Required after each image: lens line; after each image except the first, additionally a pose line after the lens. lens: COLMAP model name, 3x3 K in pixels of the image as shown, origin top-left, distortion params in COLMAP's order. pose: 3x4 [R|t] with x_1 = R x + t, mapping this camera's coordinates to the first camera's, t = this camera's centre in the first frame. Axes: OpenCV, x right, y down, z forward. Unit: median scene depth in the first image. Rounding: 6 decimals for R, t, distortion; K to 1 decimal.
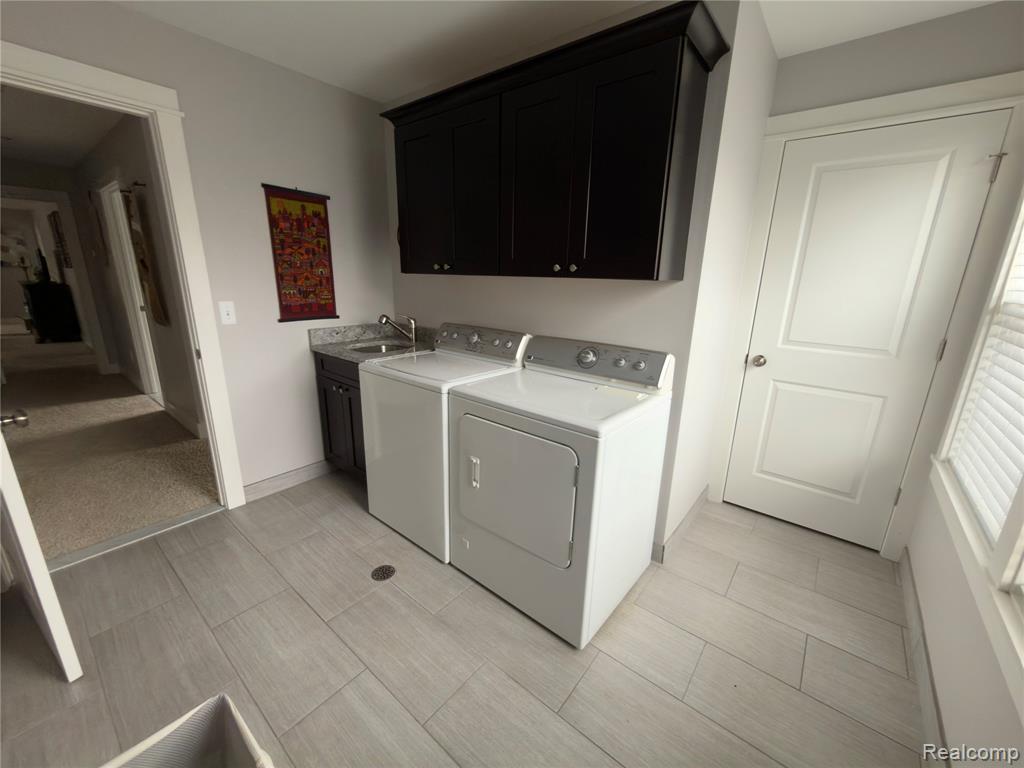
lens RADIAL K [[419.4, 0, 518.4], [0, 419.4, 387.6], [0, 0, 1]] dist [0.000127, -0.000025]
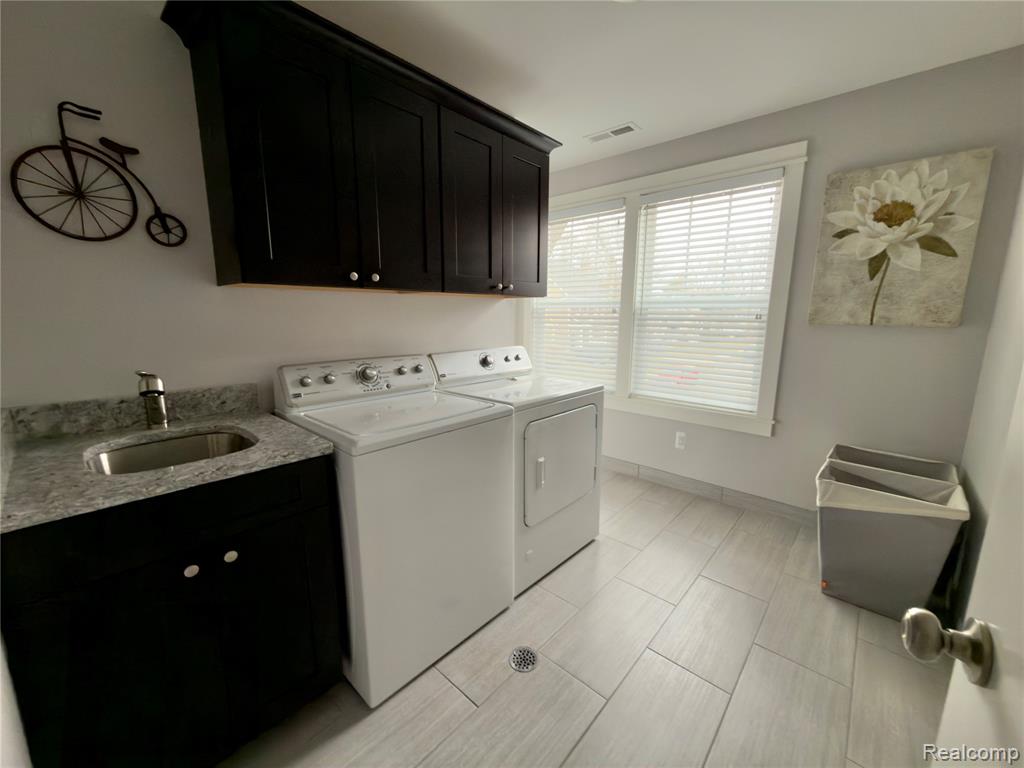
lens RADIAL K [[419.4, 0, 518.4], [0, 419.4, 387.6], [0, 0, 1]] dist [0.000127, -0.000025]
pose [[0.025116, -0.217632, 0.975708, -0.955436], [0.249297, 0.946544, 0.204710, -0.199038], [-0.968101, 0.238099, 0.078028, 0.810928]]
